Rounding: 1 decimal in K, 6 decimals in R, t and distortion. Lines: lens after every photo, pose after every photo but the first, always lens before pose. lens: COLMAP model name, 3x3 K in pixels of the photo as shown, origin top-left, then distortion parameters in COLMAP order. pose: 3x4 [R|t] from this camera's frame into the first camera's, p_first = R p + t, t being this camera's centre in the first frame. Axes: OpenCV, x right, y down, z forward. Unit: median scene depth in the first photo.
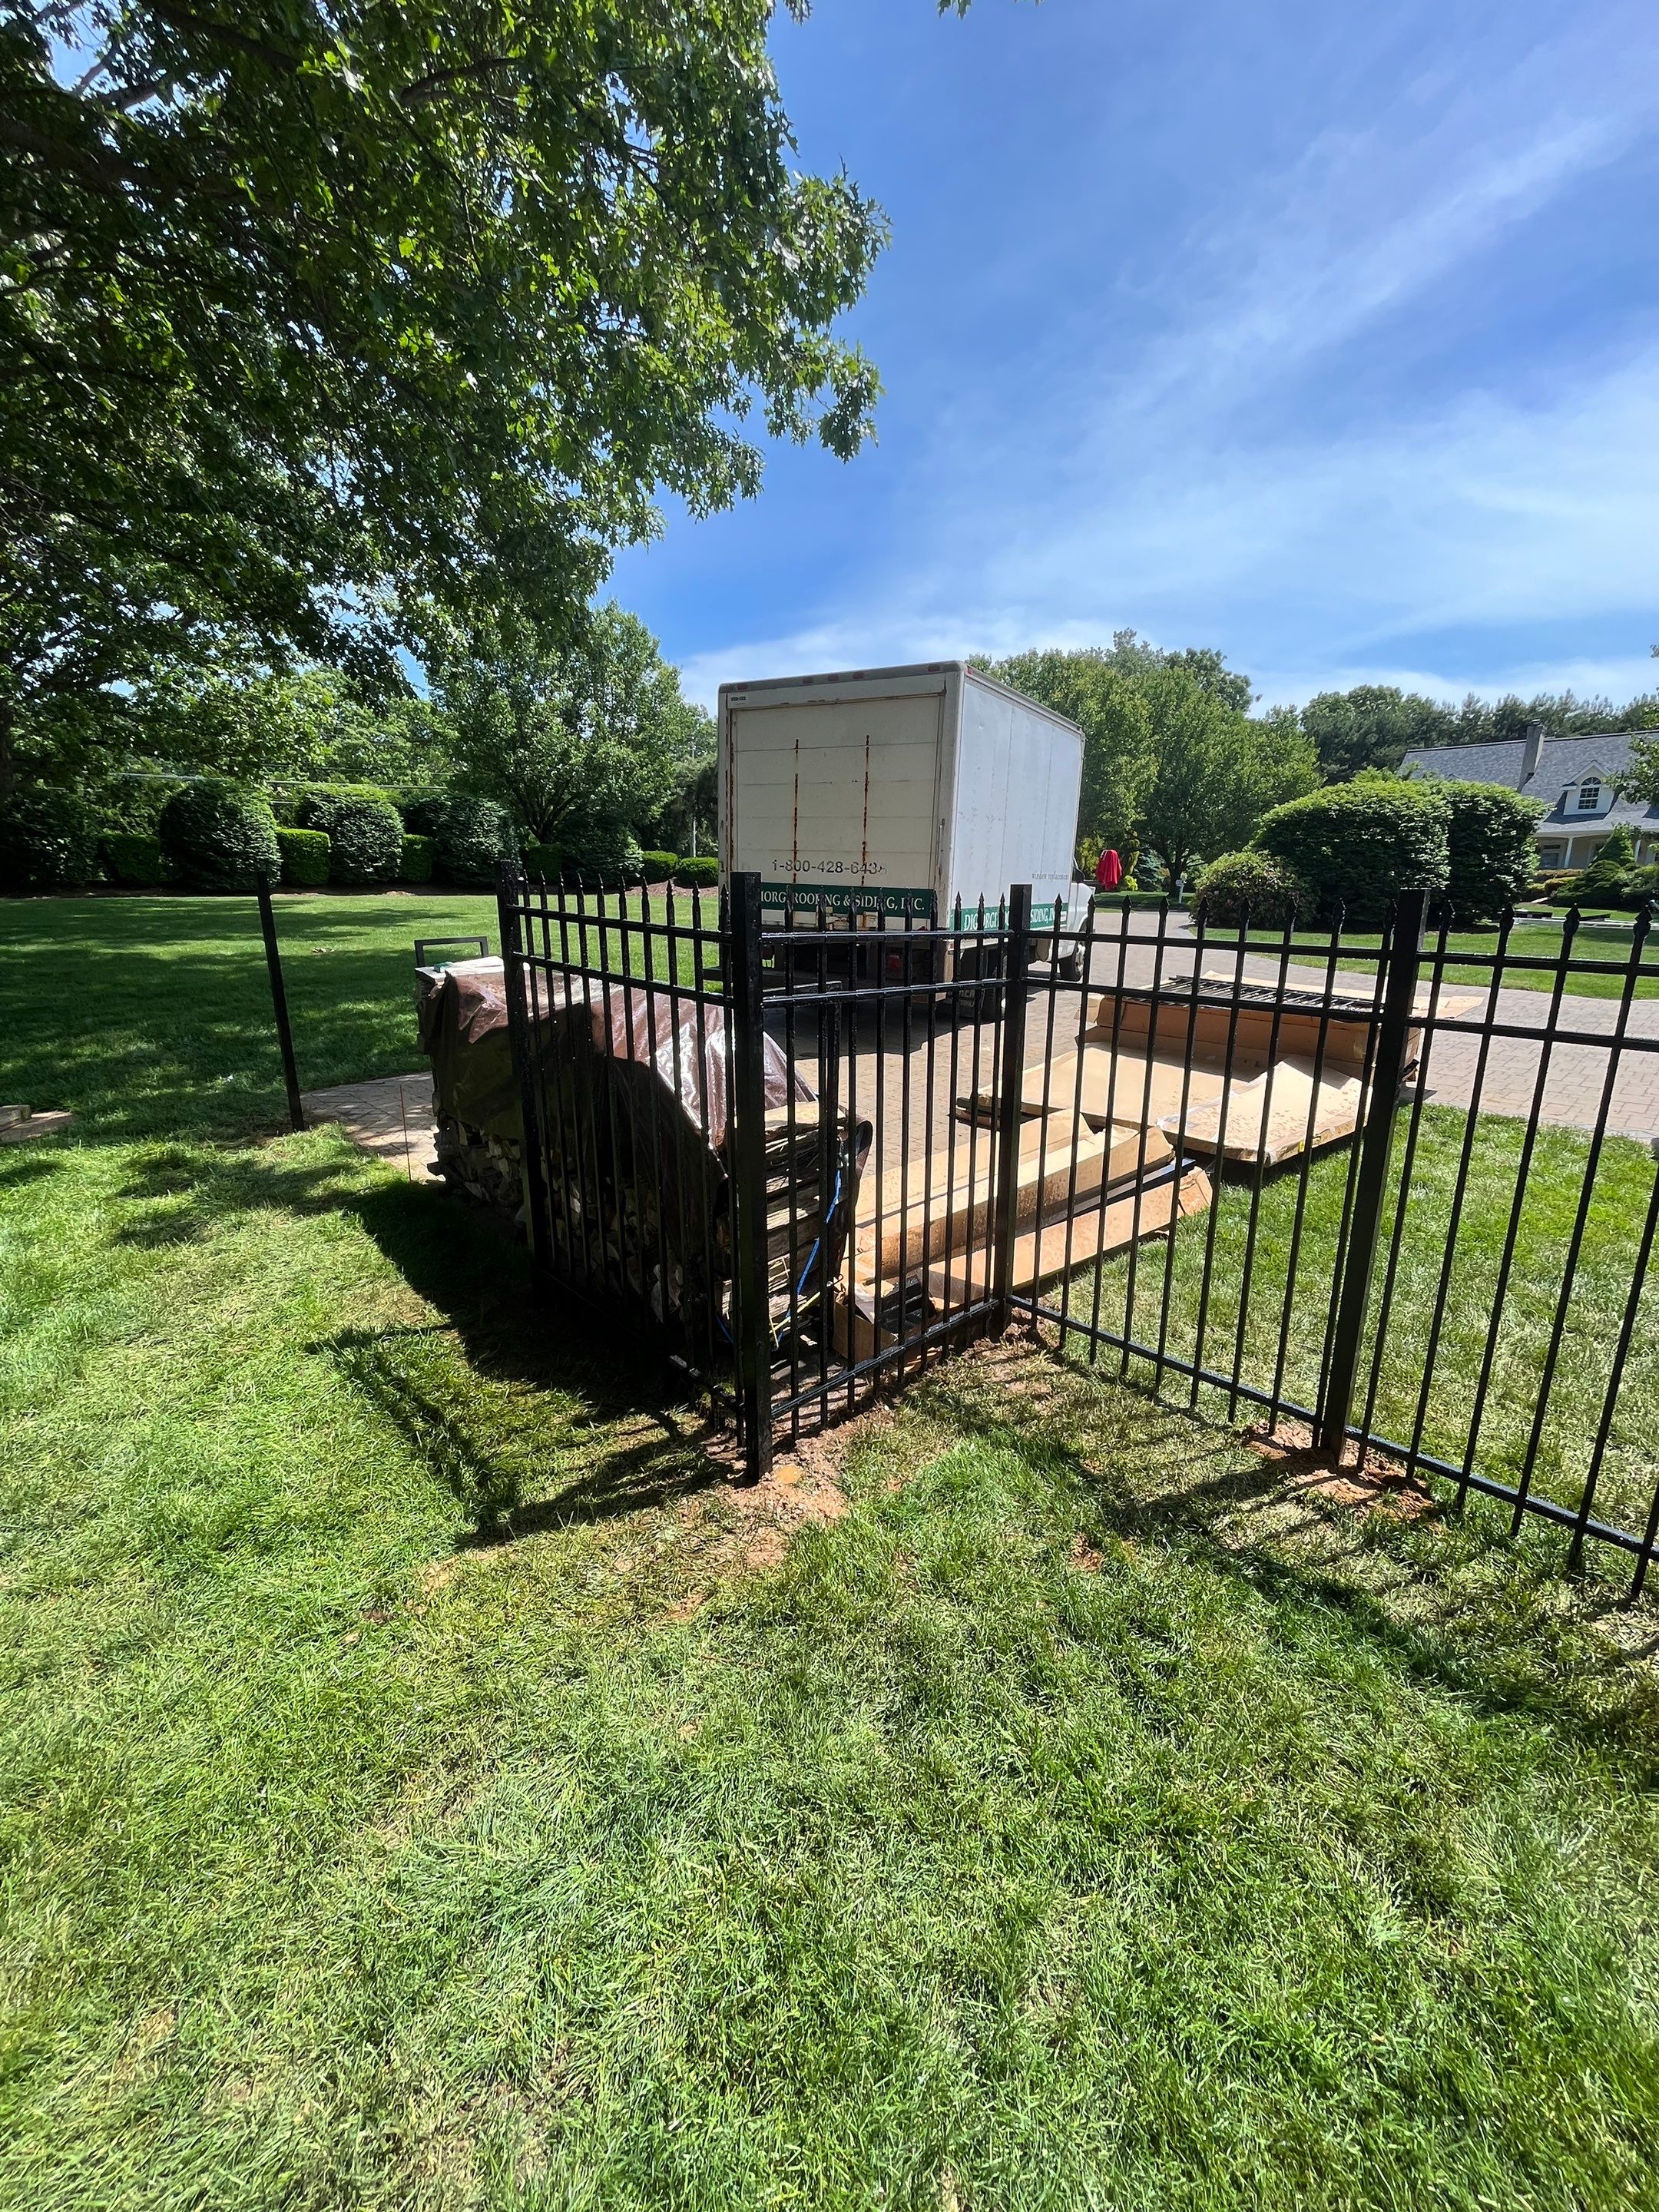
lens RADIAL K [[889.4, 0, 829.5], [0, 889.4, 1106.0], [0, 0, 1]] dist [-0.001392, -0.000010]
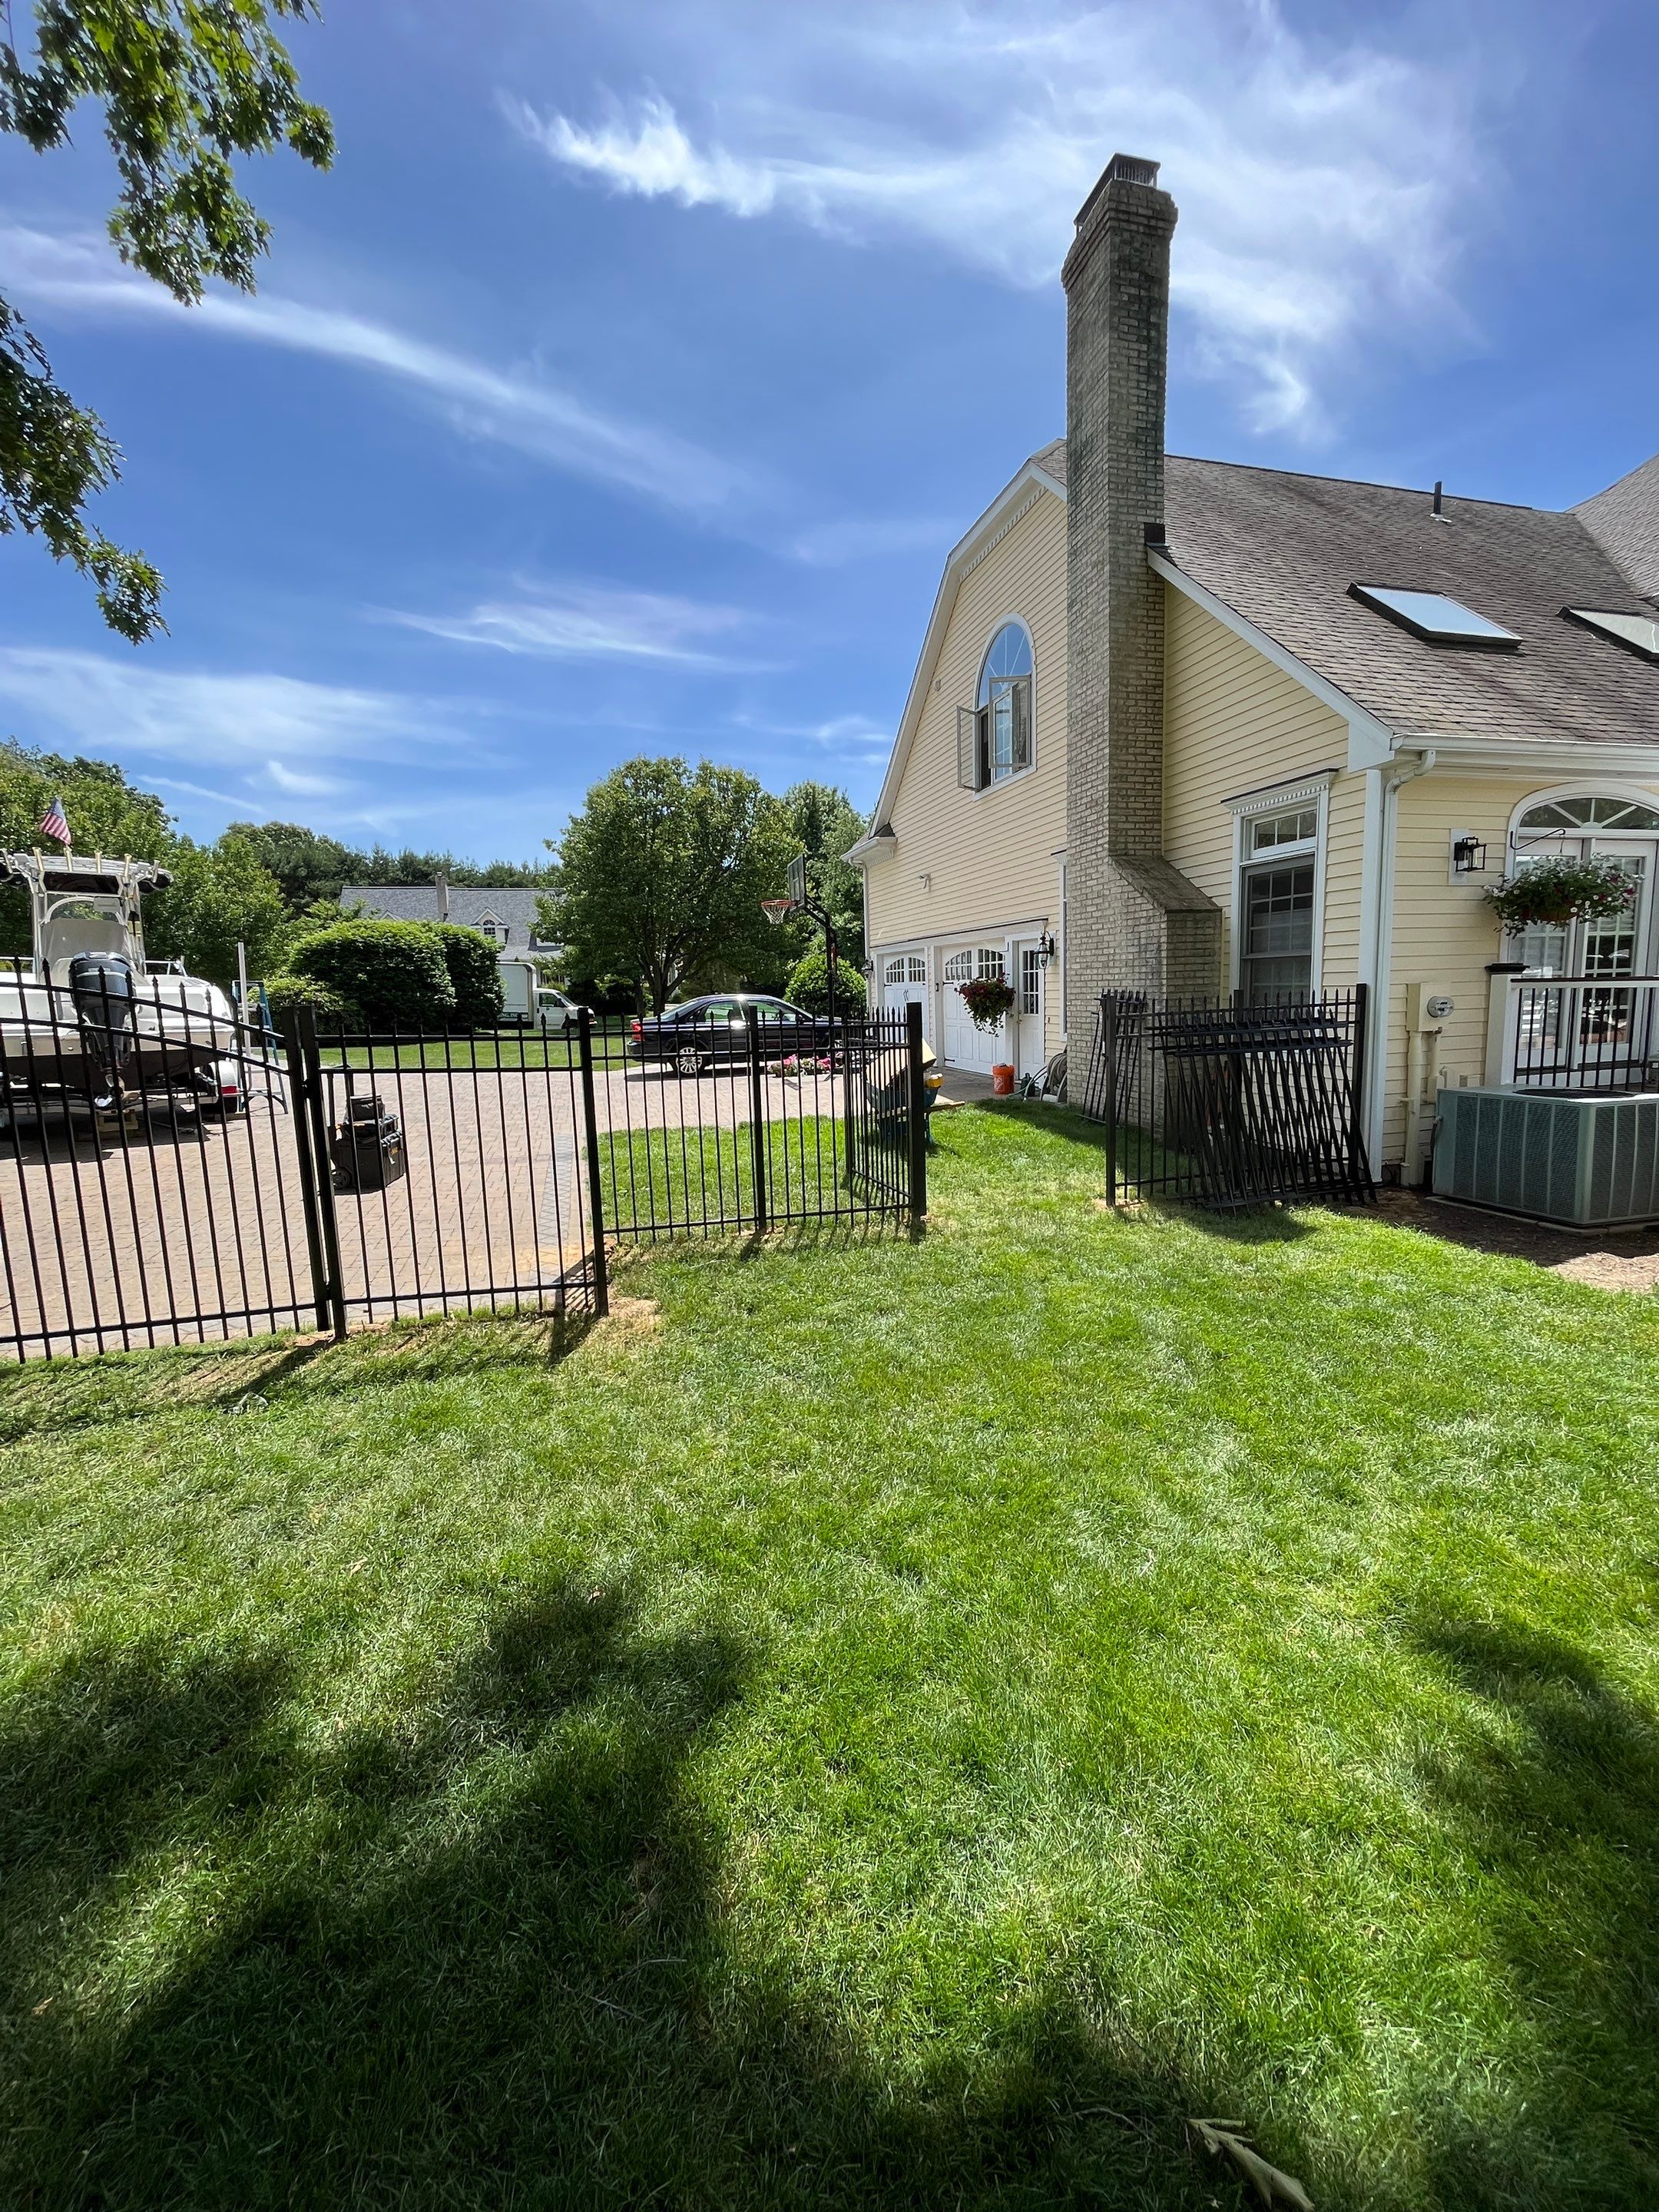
lens RADIAL K [[889.4, 0, 829.5], [0, 889.4, 1106.0], [0, 0, 1]] dist [-0.001392, -0.000010]
pose [[0.475735, -0.128305, 0.870180, -0.177178], [0.240001, 0.970699, 0.011915, 0.009888], [-0.846212, 0.203176, 0.492589, -0.051668]]
